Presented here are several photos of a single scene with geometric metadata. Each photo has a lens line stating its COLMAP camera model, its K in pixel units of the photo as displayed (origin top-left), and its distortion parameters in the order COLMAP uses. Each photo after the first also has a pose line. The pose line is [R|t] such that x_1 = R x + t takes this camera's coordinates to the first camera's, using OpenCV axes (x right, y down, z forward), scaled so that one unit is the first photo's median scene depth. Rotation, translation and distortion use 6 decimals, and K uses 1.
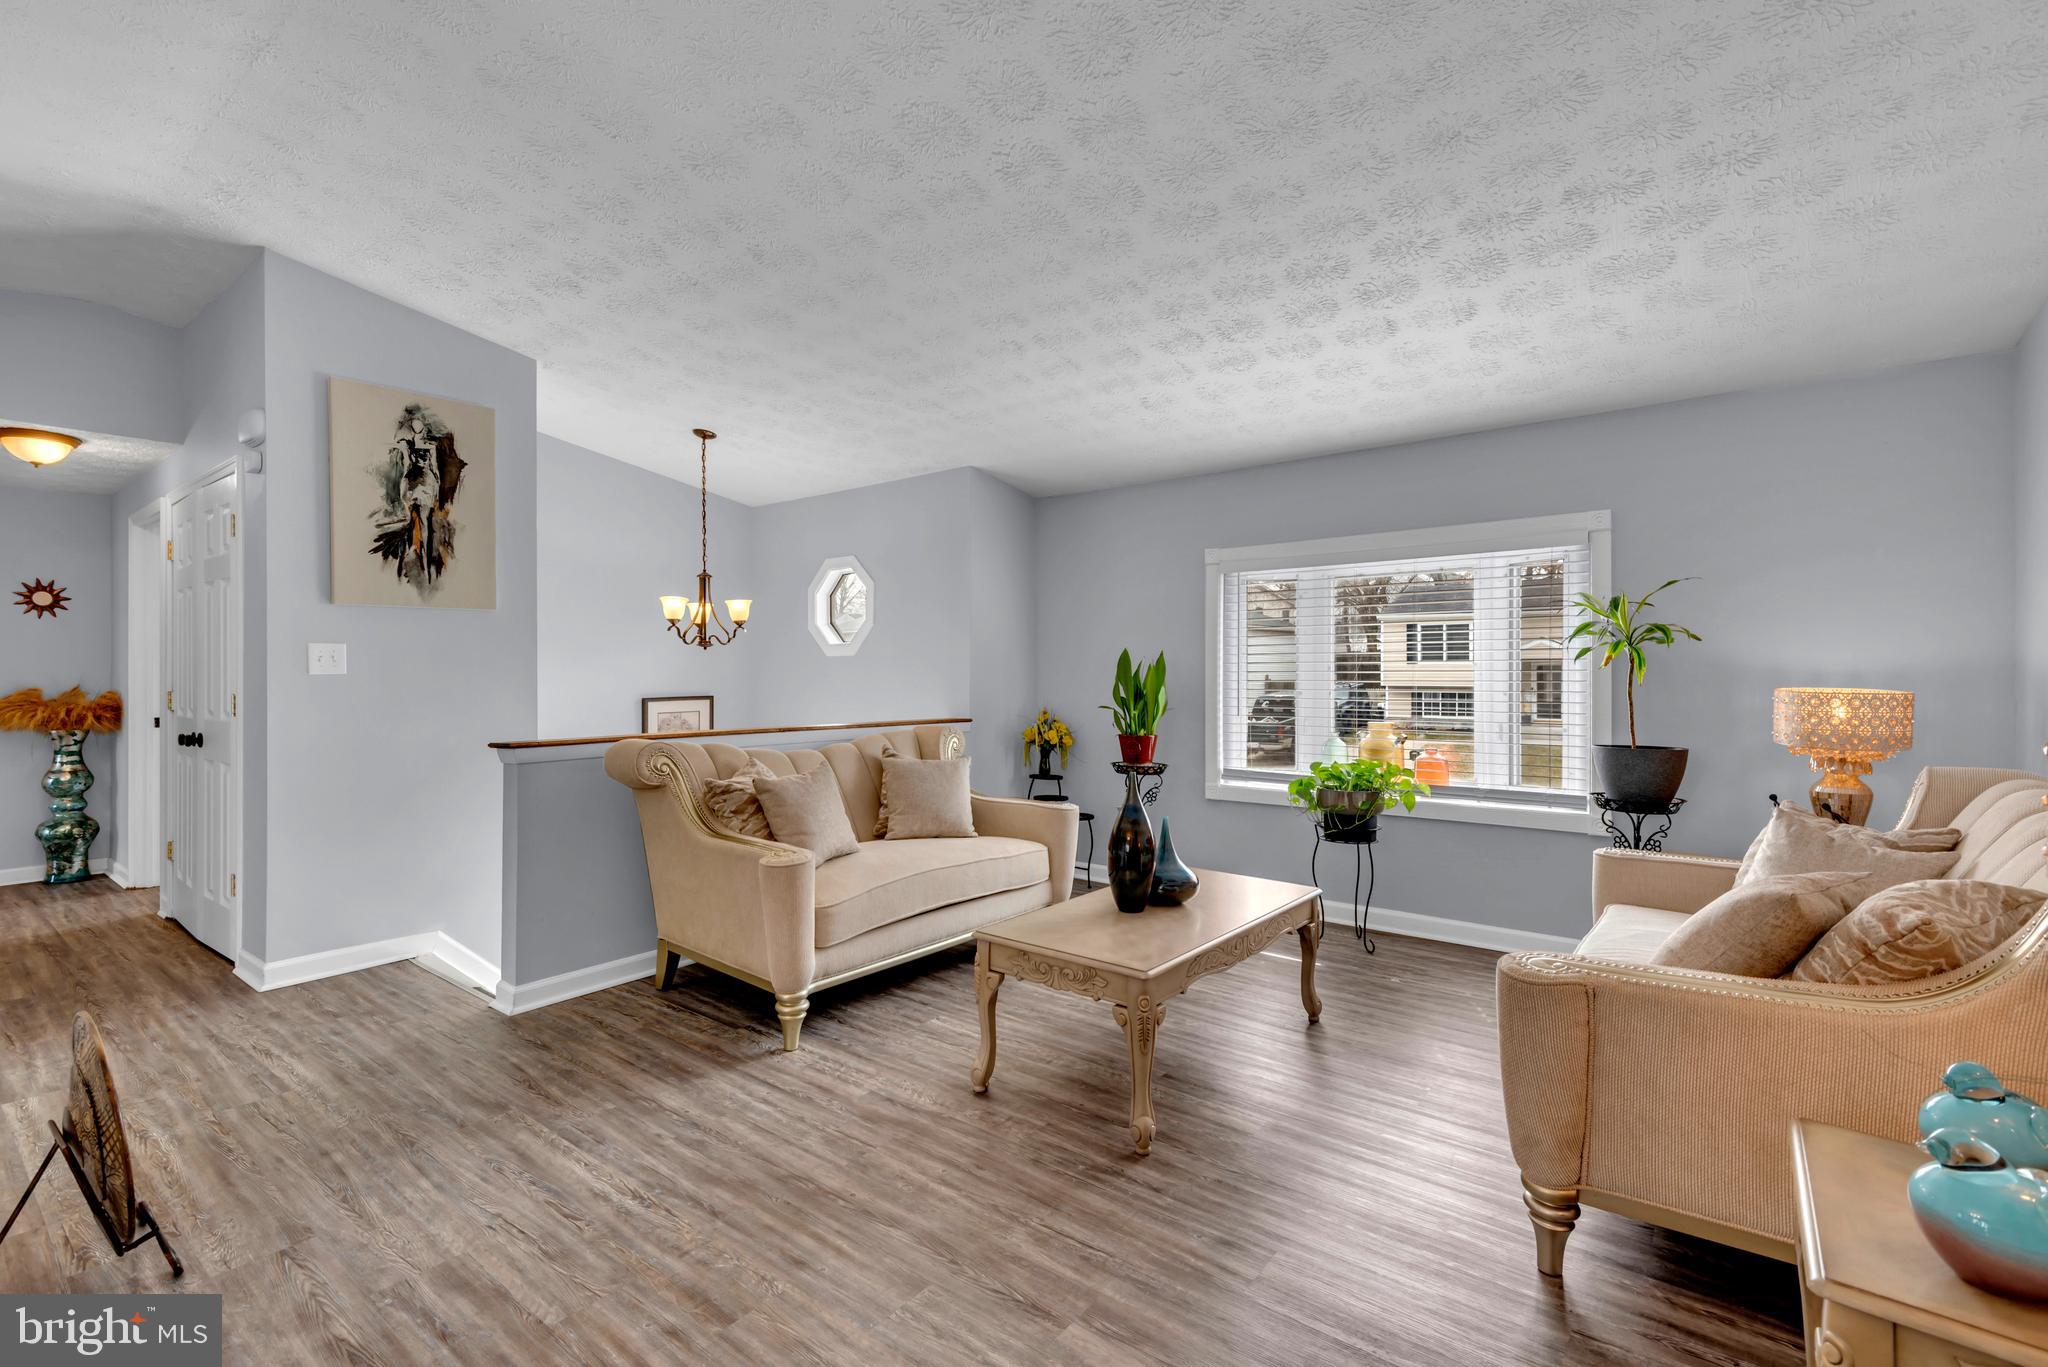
lens RADIAL K [[917.7, 0, 1016.3], [0, 917.7, 674.7], [0, 0, 1]] dist [0.037580, -0.018951]
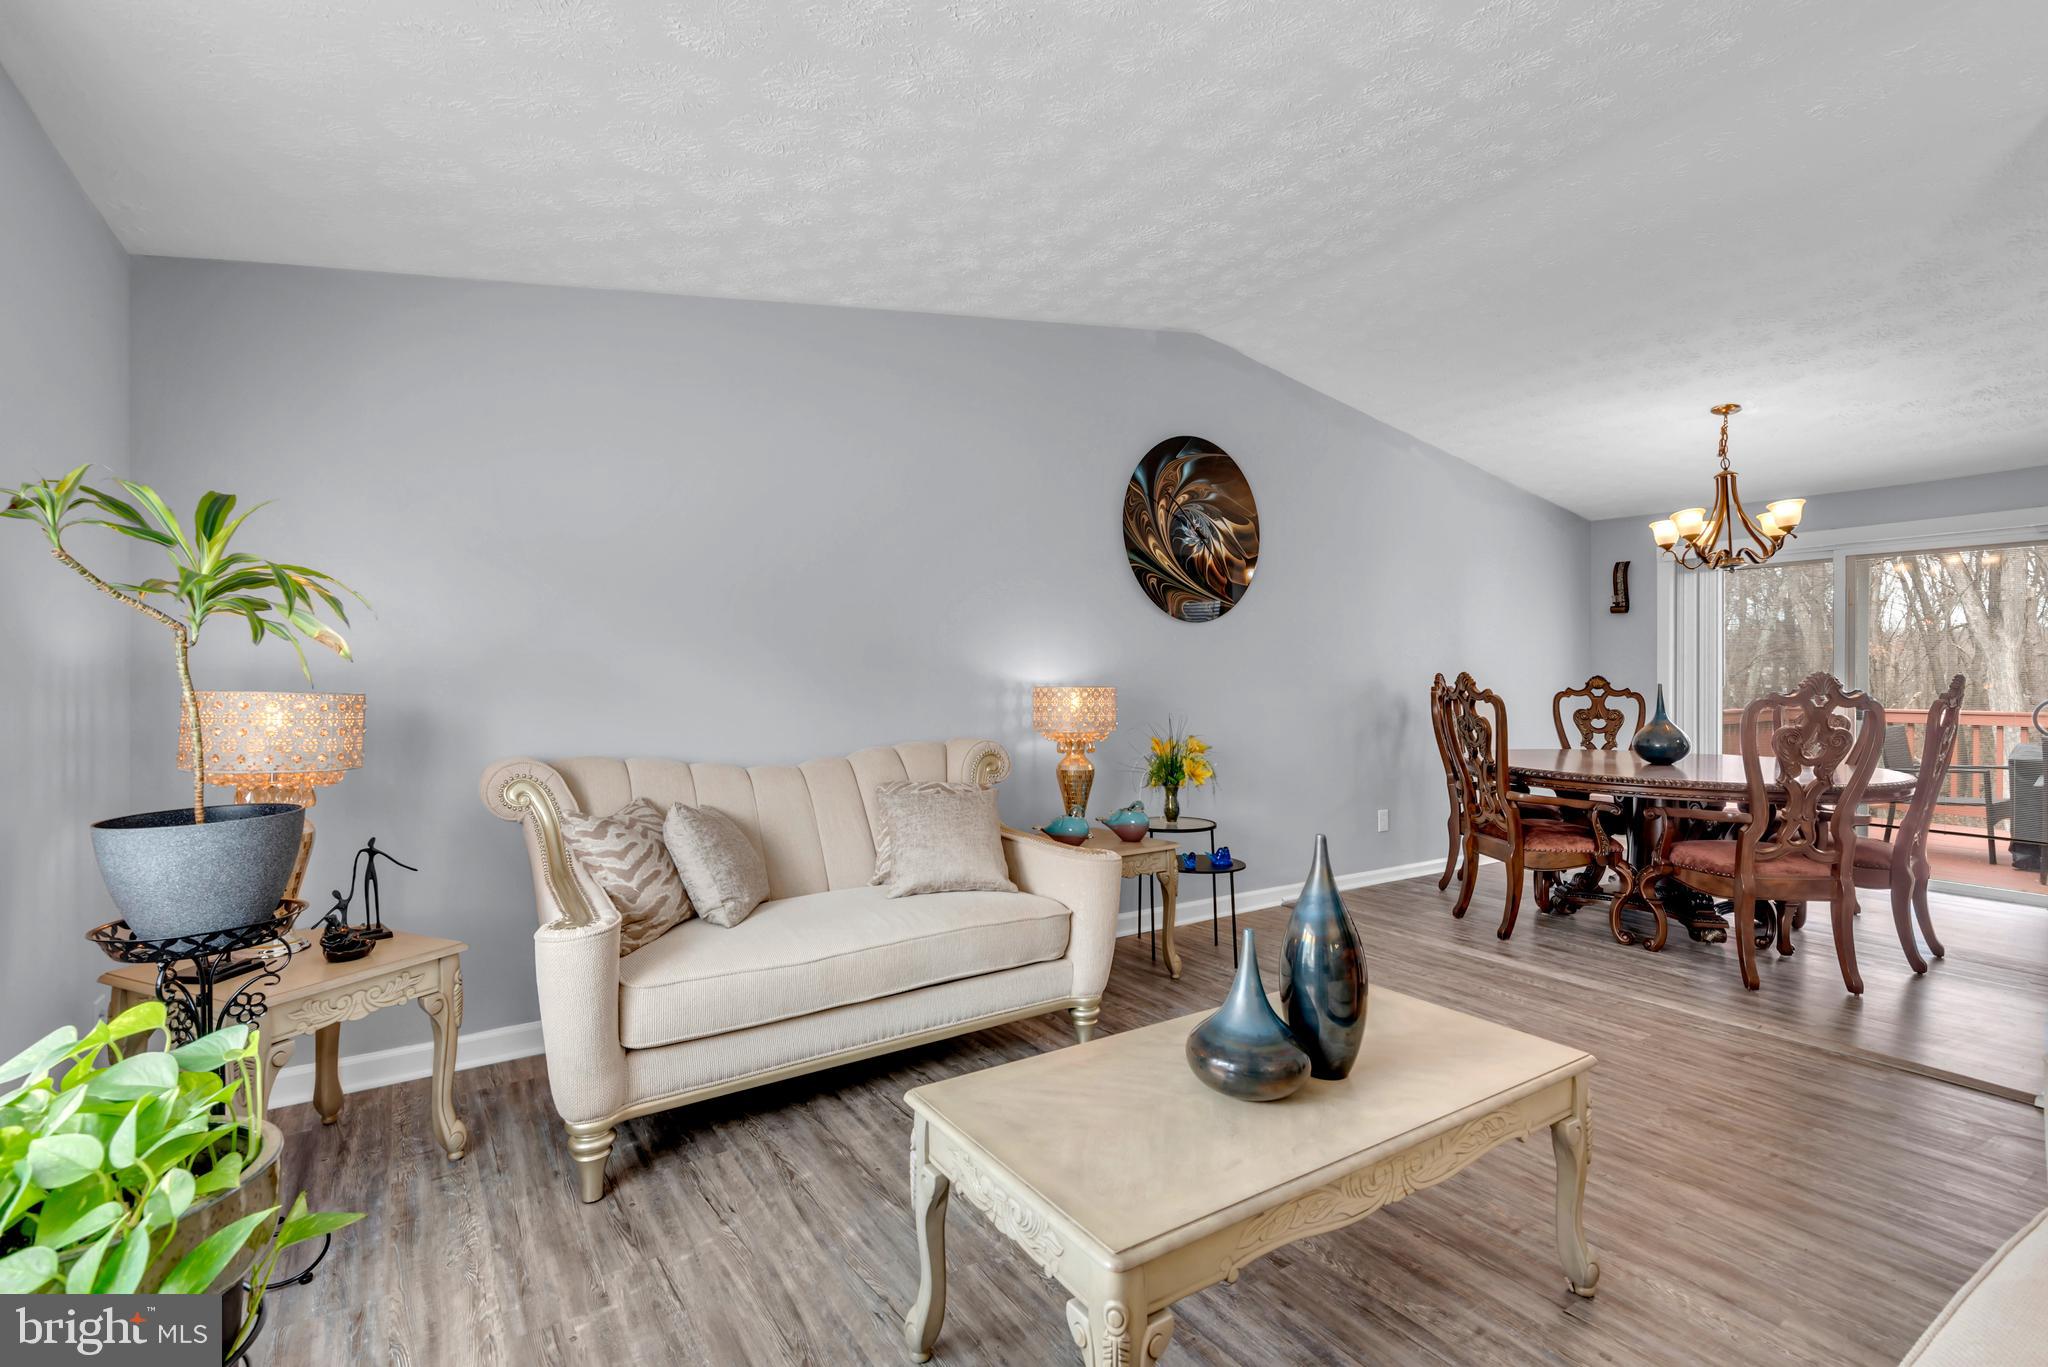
lens RADIAL K [[937.4, 0, 1017.5], [0, 937.4, 671.6], [0, 0, 1]] dist [0.038198, -0.018246]
pose [[-0.950372, 0.001936, 0.311108, 0.096670], [0.000271, 0.999985, -0.005393, 0.003035], [-0.311114, -0.005041, -0.950359, 1.286931]]
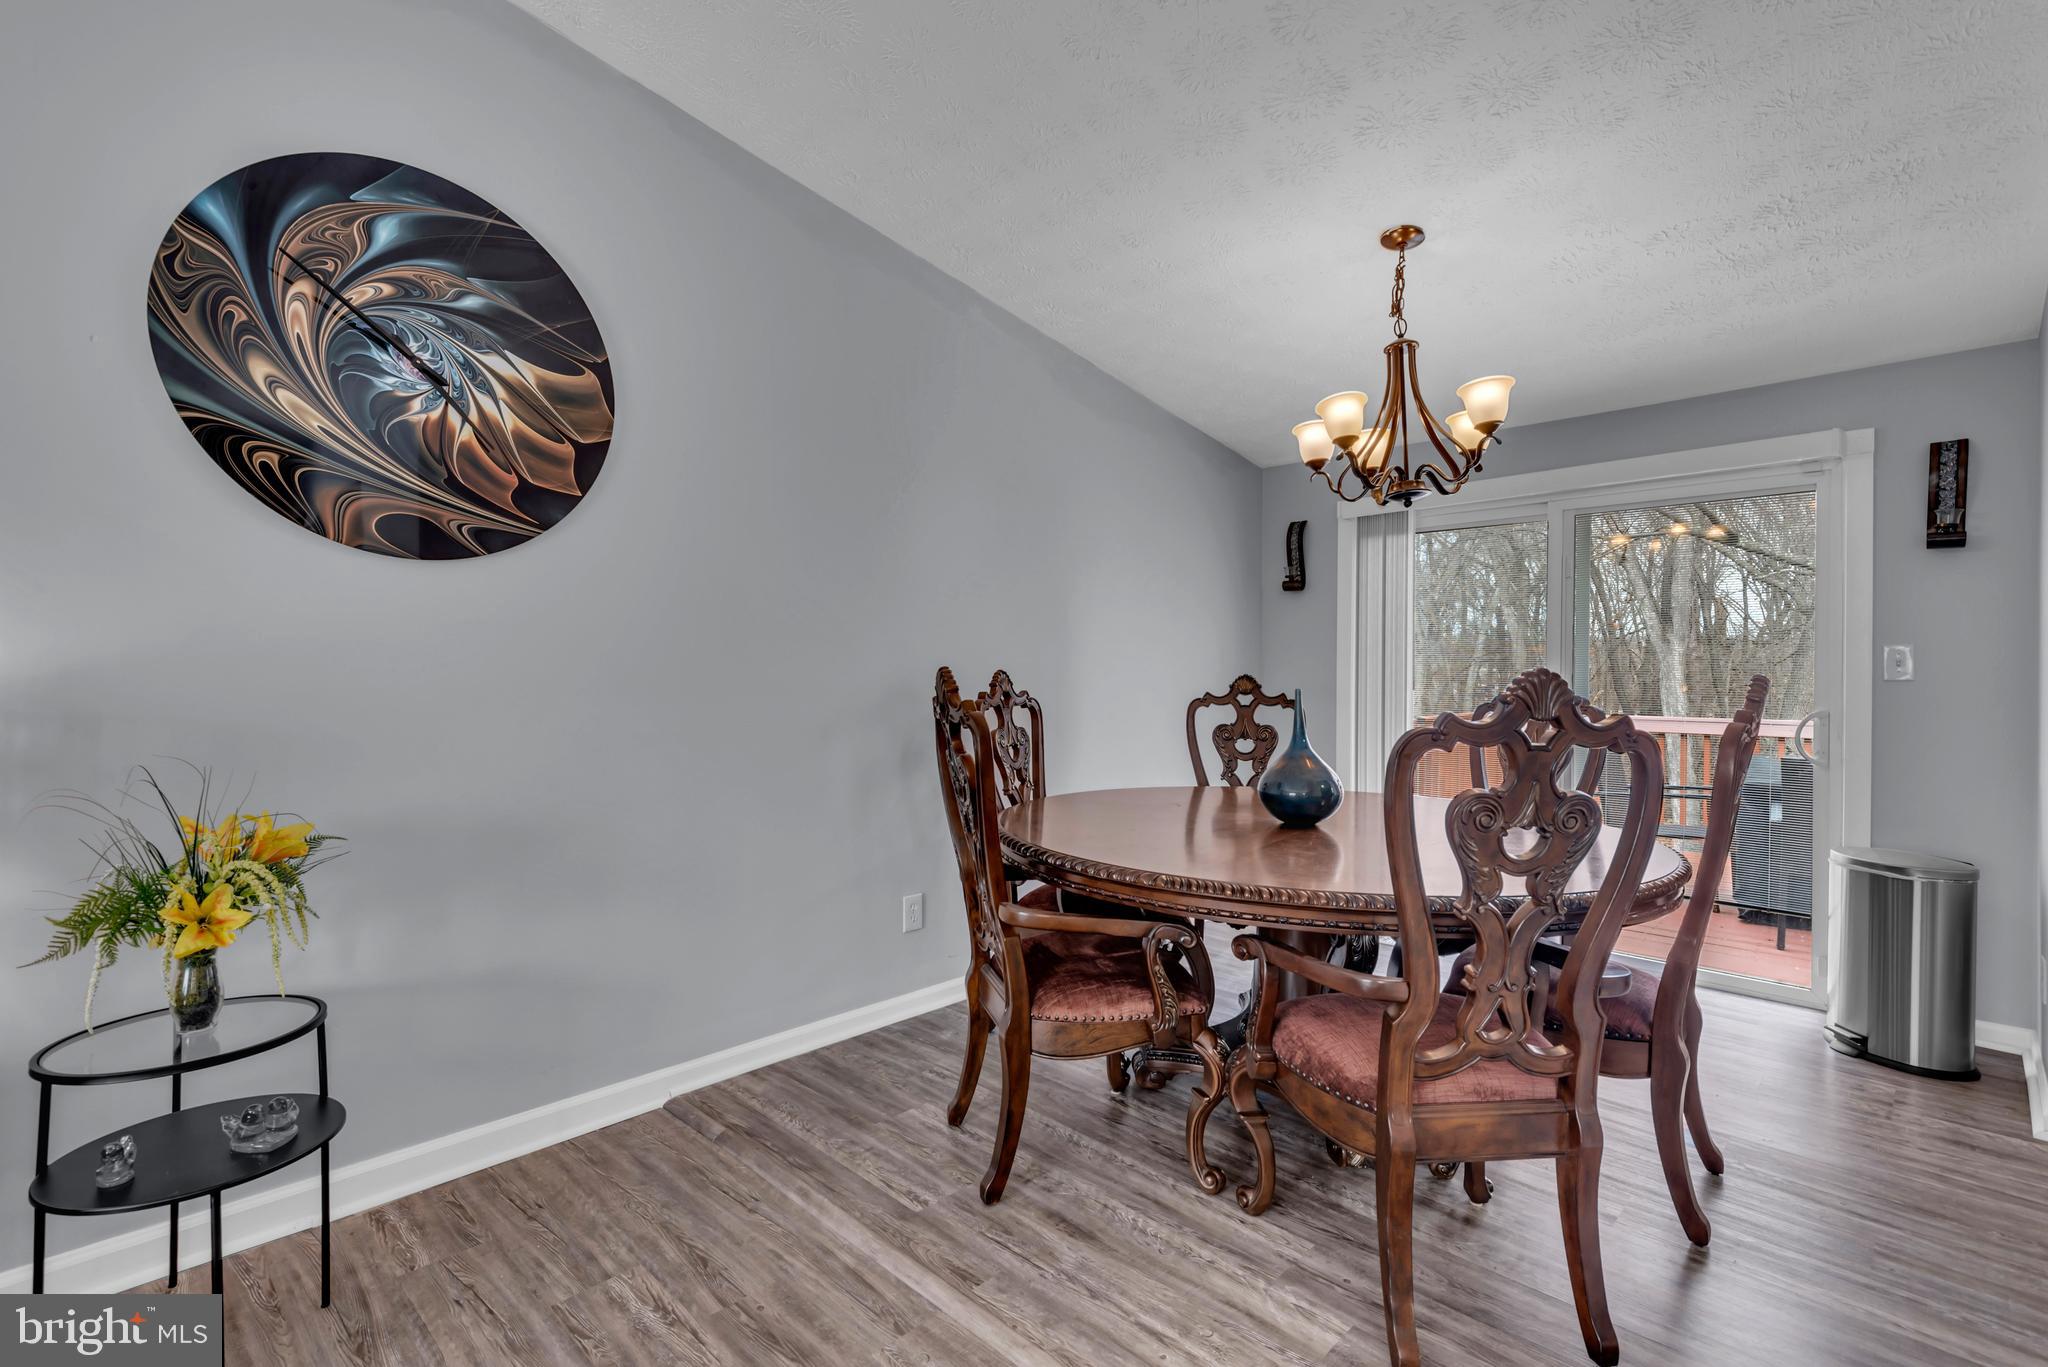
lens RADIAL K [[931.5, 0, 1011.5], [0, 931.5, 672.9], [0, 0, 1]] dist [0.042111, -0.020591]
pose [[-0.993526, -0.004039, 0.113529, -0.178835], [-0.004262, 0.999989, -0.001719, 0.002108], [-0.113521, -0.002191, -0.993533, 0.584360]]
